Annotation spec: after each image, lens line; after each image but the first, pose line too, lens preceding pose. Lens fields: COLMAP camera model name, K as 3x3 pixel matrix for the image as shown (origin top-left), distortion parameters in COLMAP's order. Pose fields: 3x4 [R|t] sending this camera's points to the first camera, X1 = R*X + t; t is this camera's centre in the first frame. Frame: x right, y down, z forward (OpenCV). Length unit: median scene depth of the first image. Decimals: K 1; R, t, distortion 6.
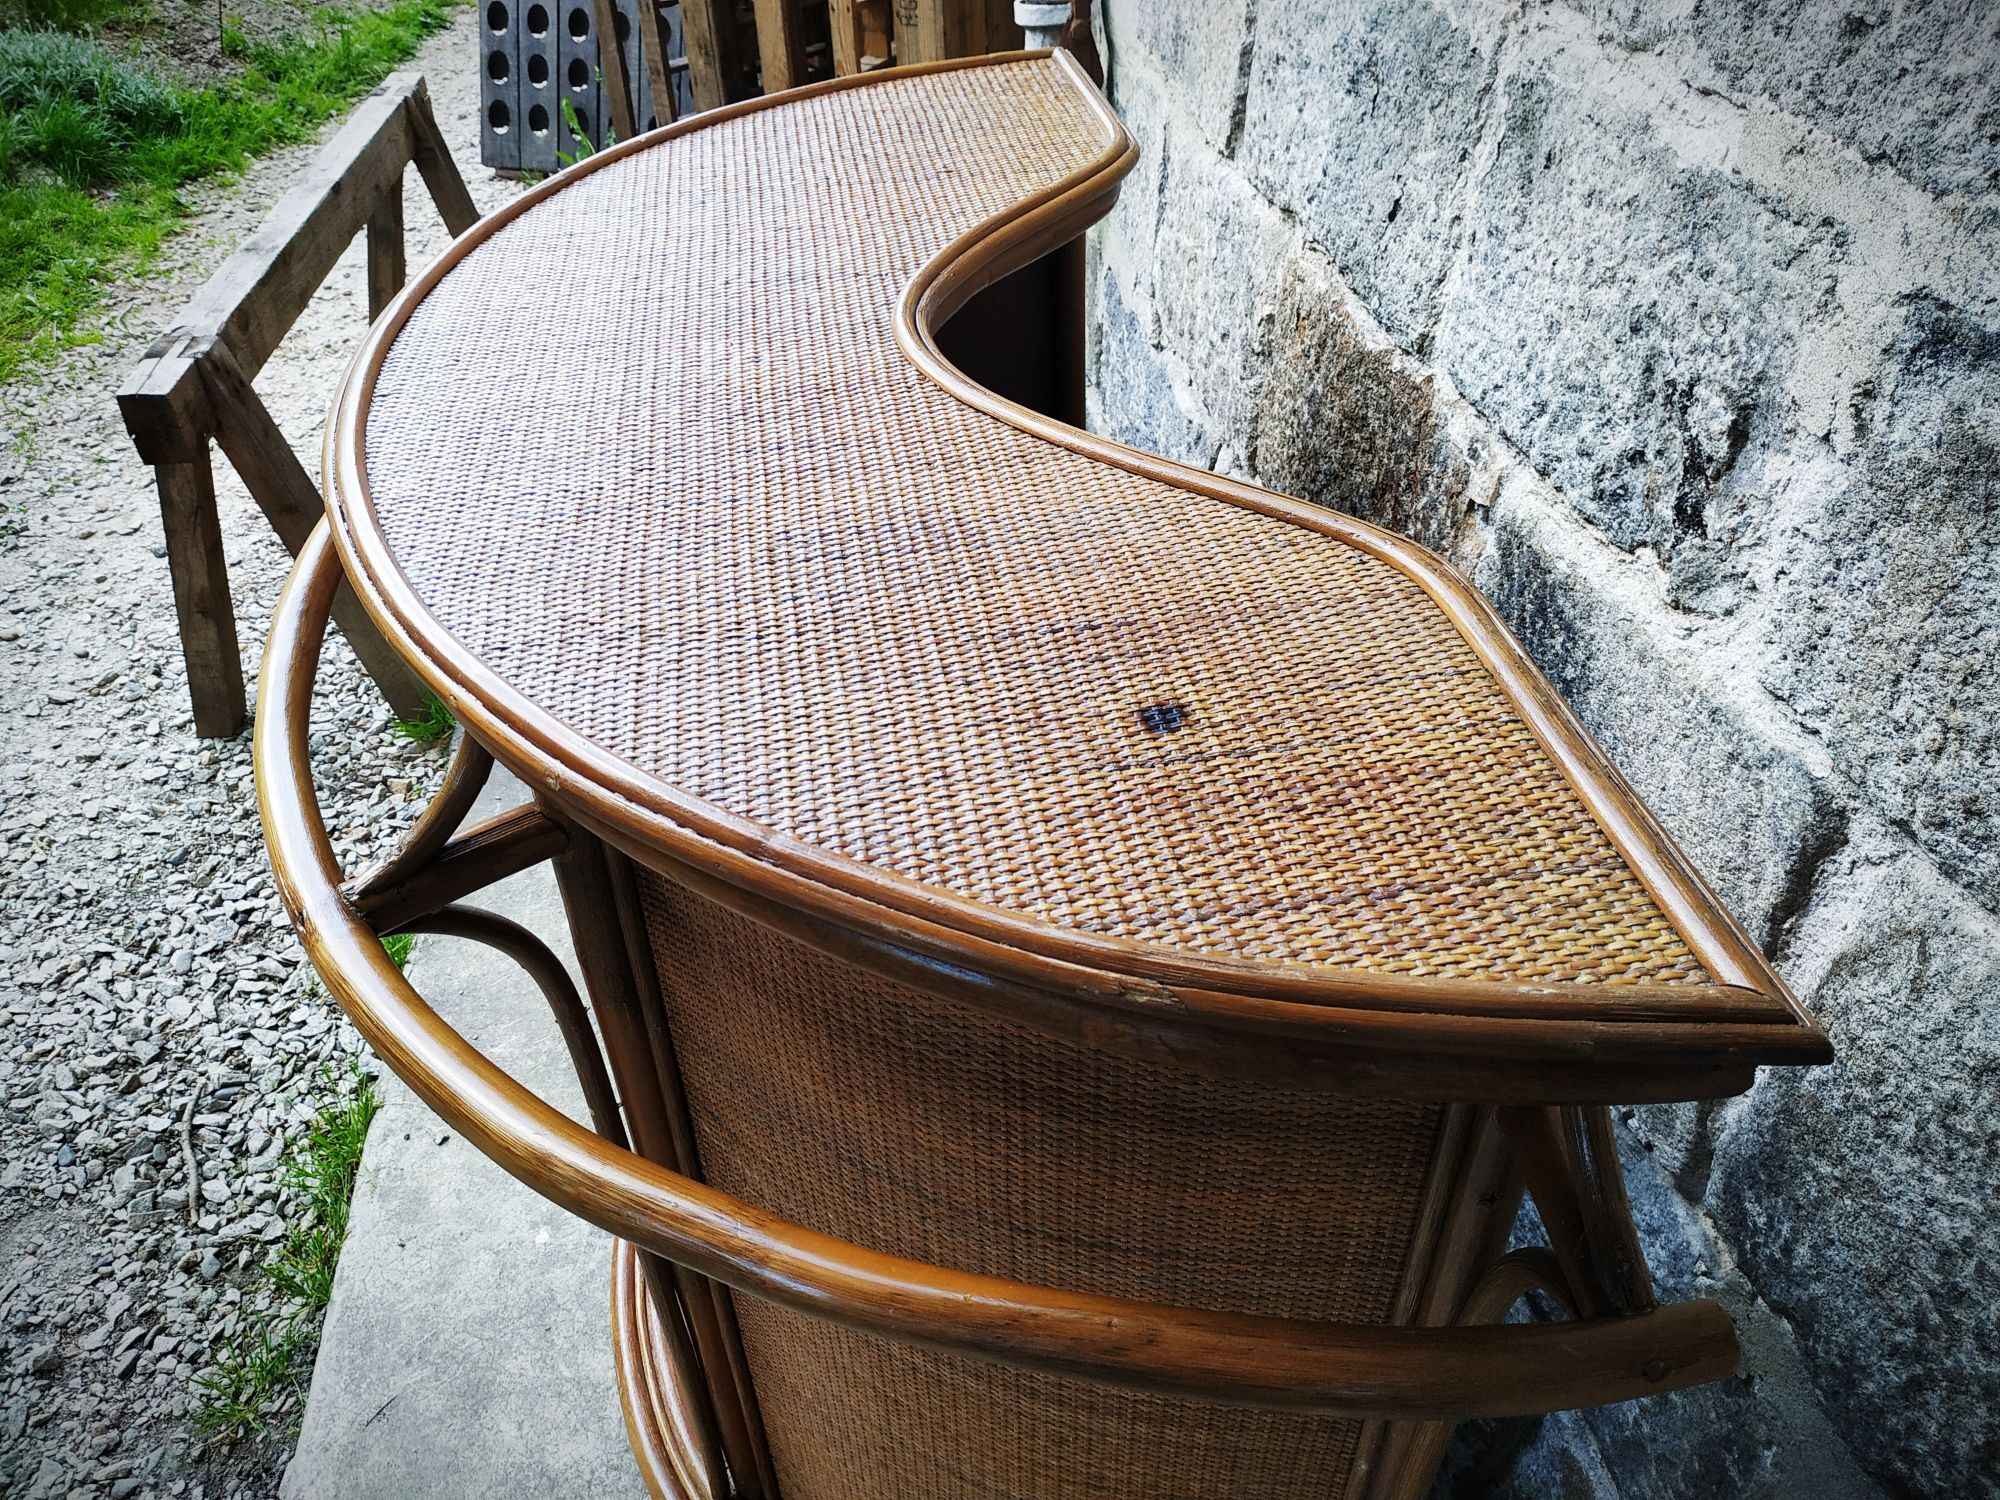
lens RADIAL K [[1477.0, 0, 987.0], [0, 1477.0, 724.7], [0, 0, 1]] dist [-0.022507, 0.009121]
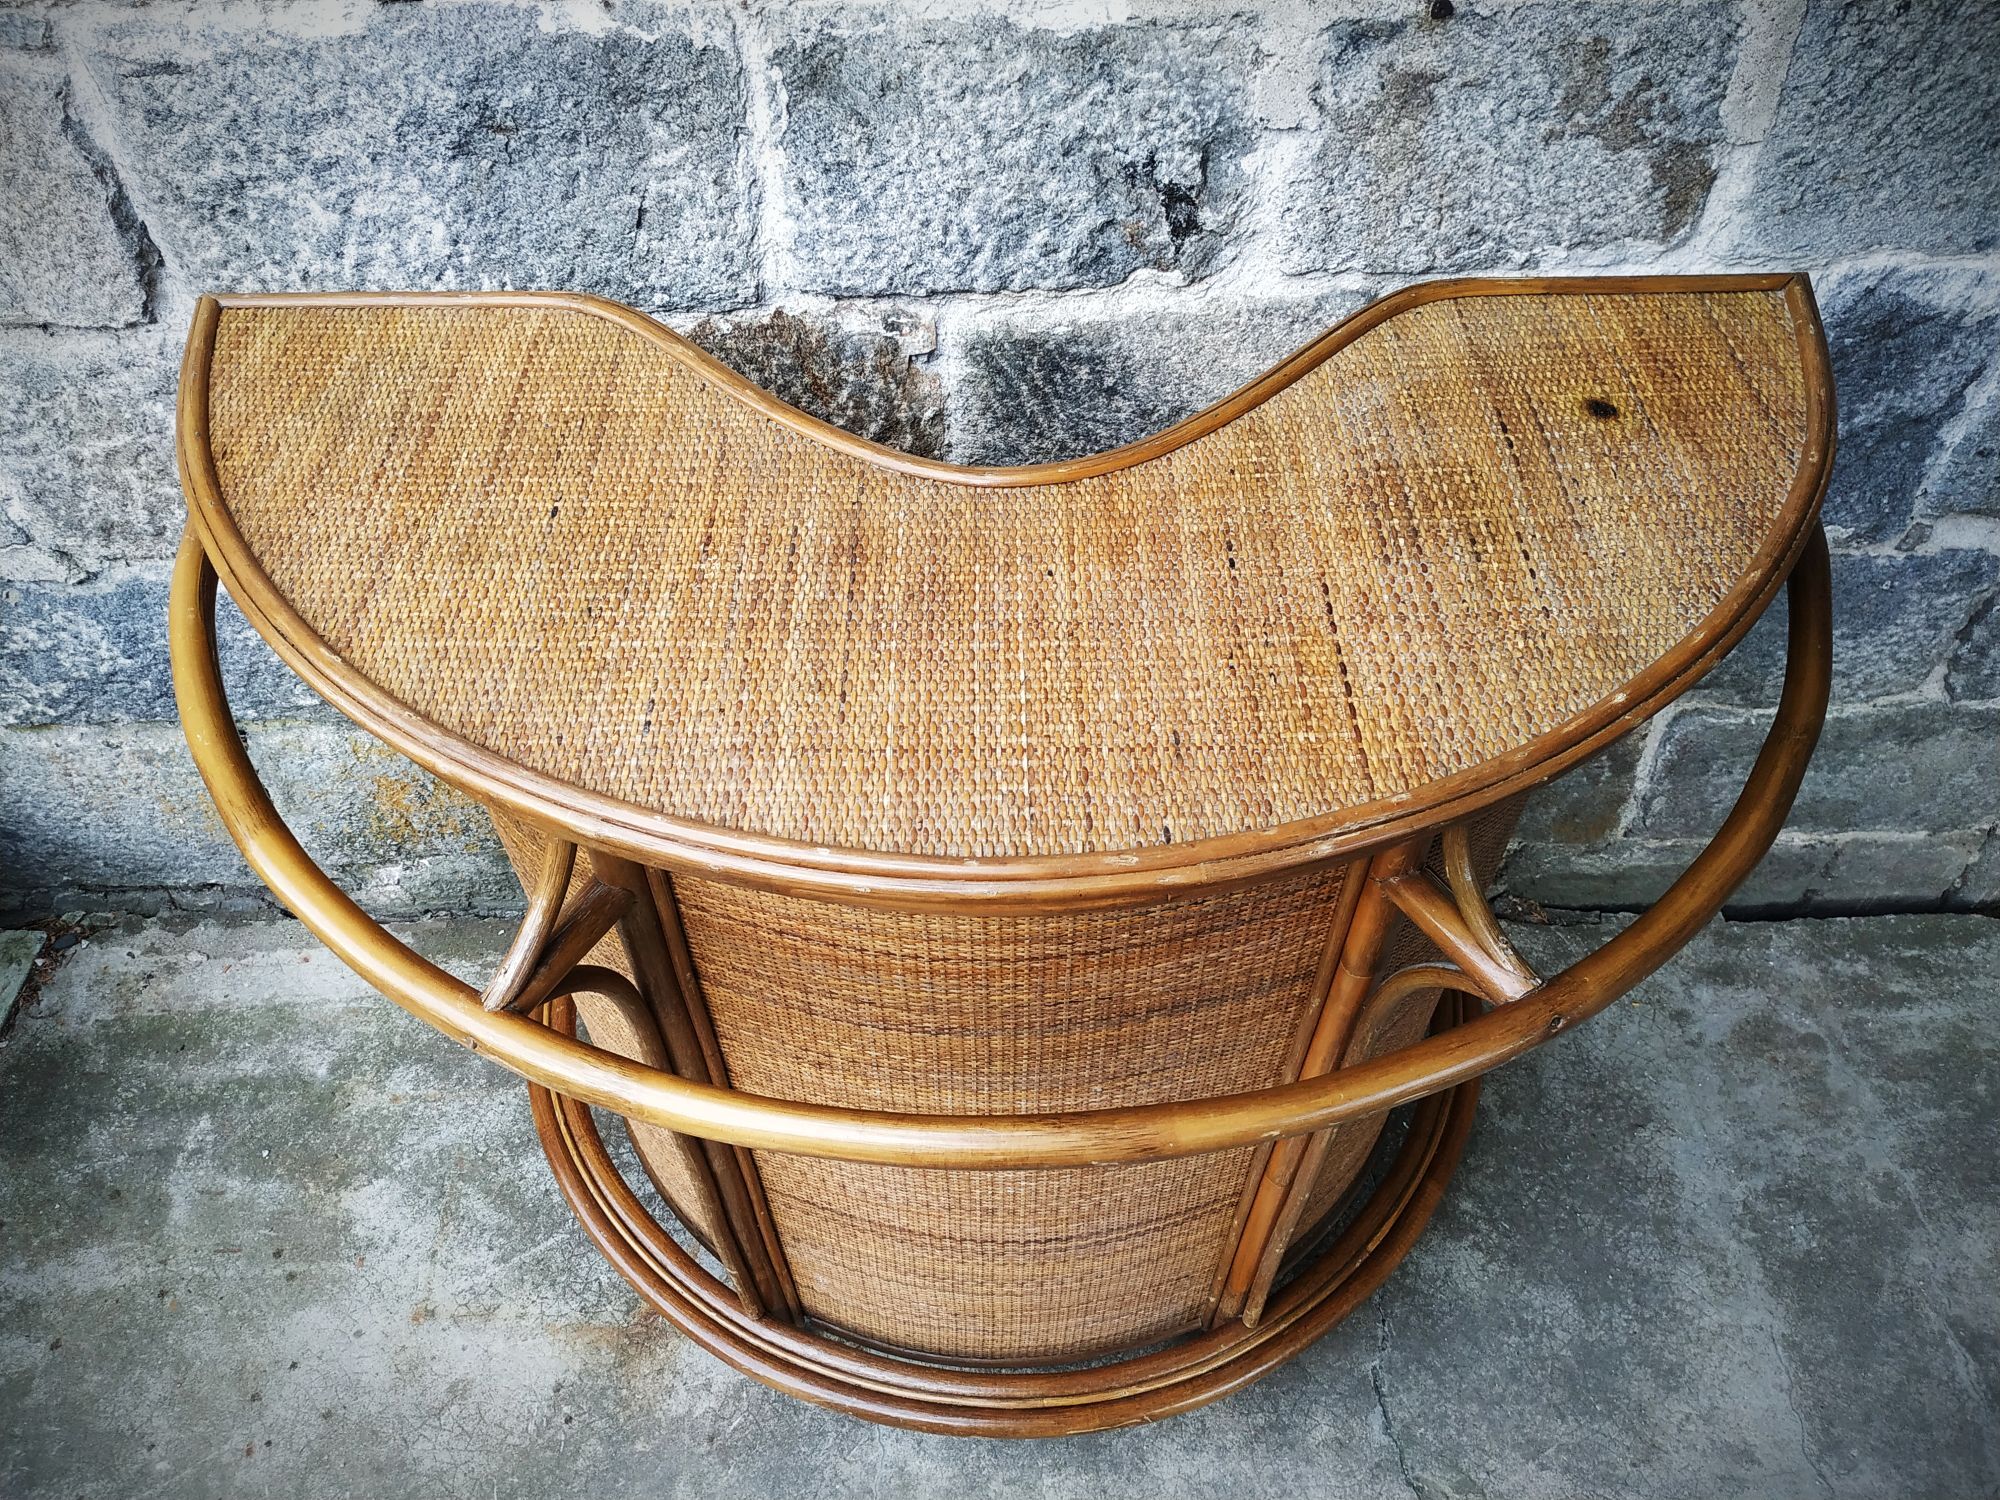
lens RADIAL K [[1477.0, 0, 981.3], [0, 1477.0, 737.4], [0, 0, 1]] dist [-0.022507, 0.009121]
pose [[0.145452, -0.740160, 0.656512, -0.953493], [0.619543, 0.585498, 0.522837, -0.773284], [-0.771369, 0.330690, 0.543723, 0.524442]]
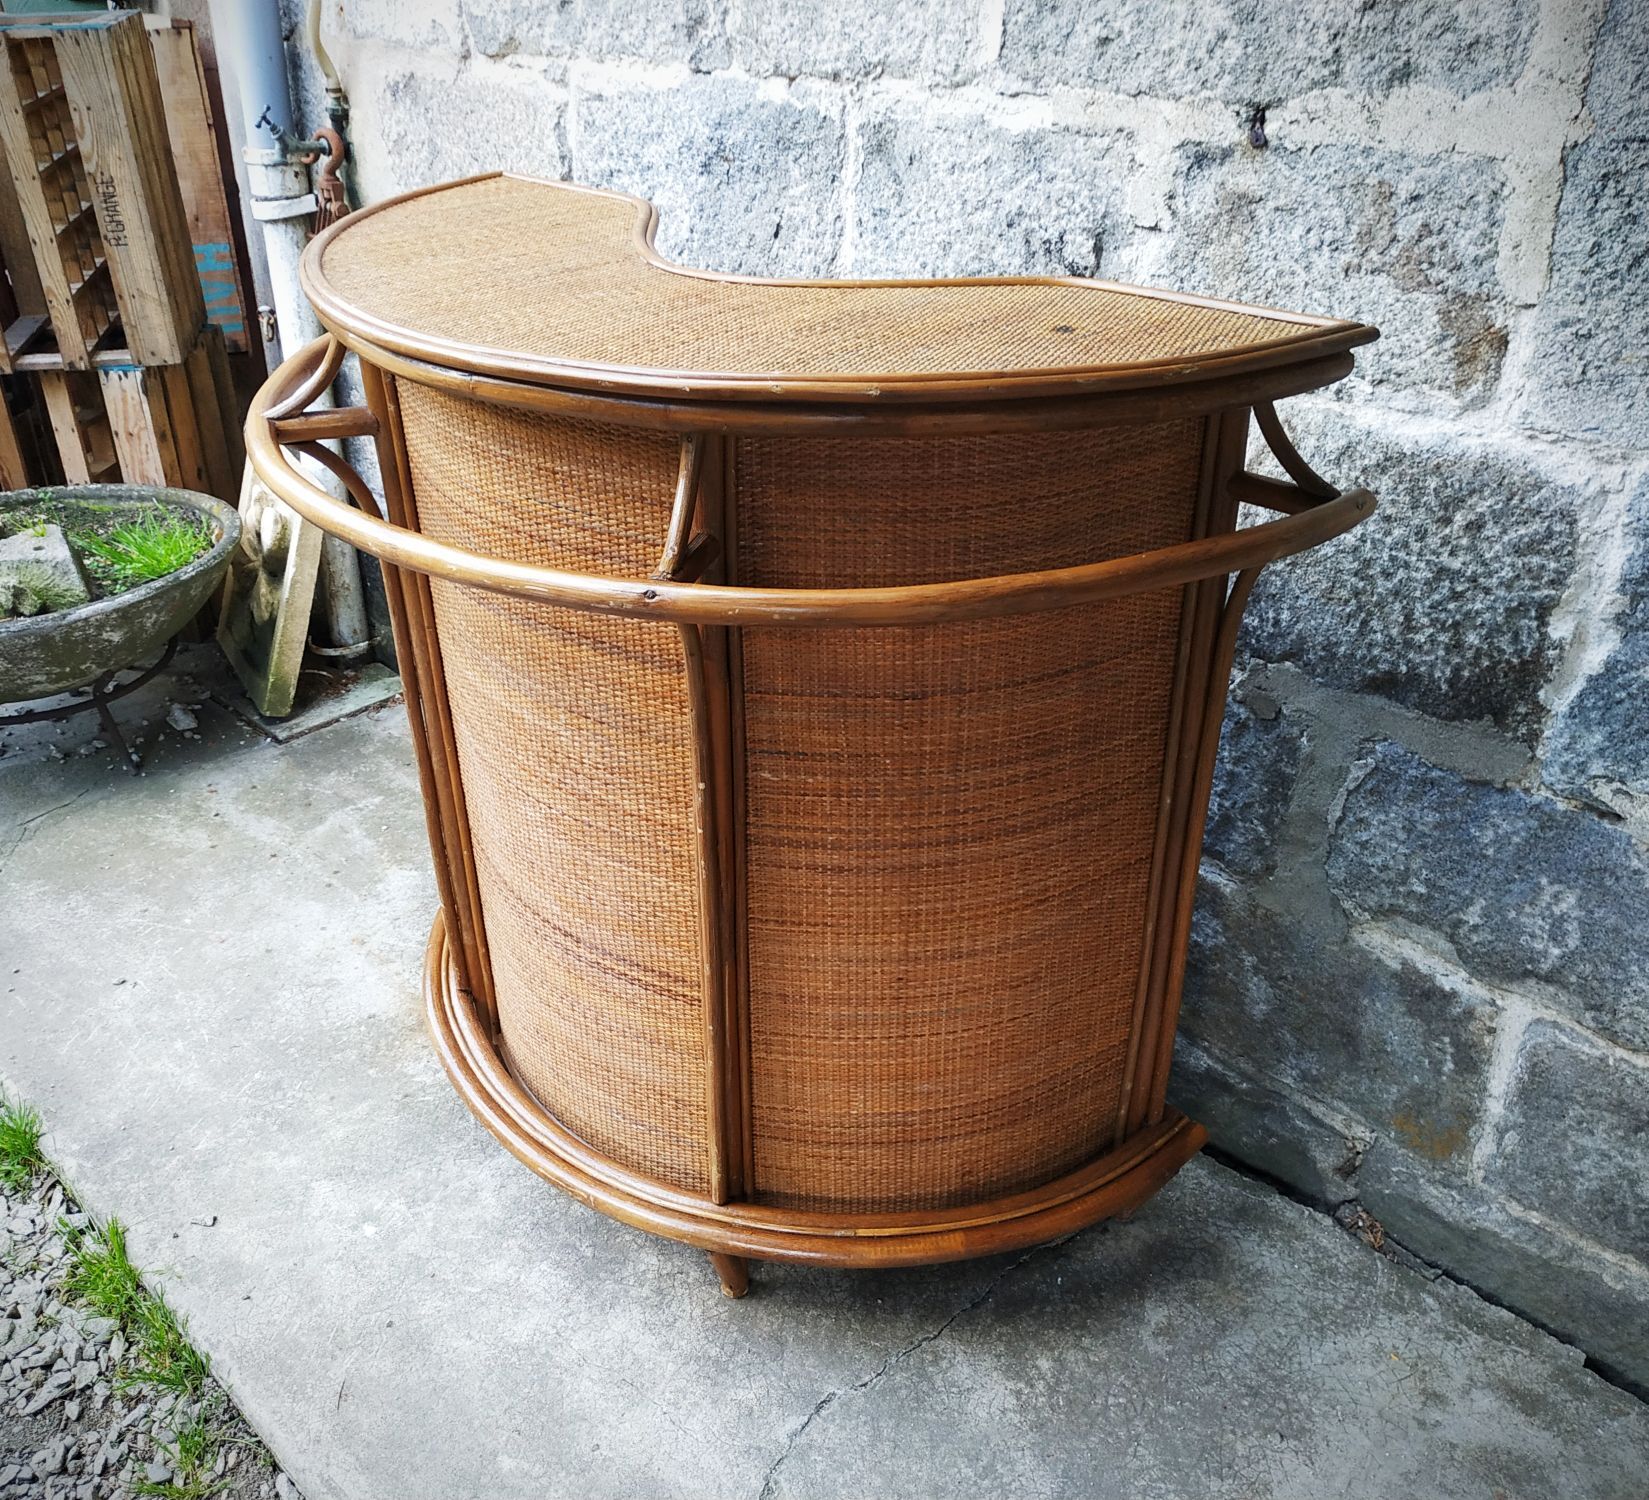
lens RADIAL K [[1449.4, 0, 802.9], [0, 1449.4, 725.0], [0, 0, 1]] dist [-0.015147, -0.004903]
pose [[0.795857, -0.289181, 0.531964, -0.987350], [0.369744, 0.927853, -0.048774, 0.331312], [-0.479479, 0.235508, 0.845361, -0.289398]]
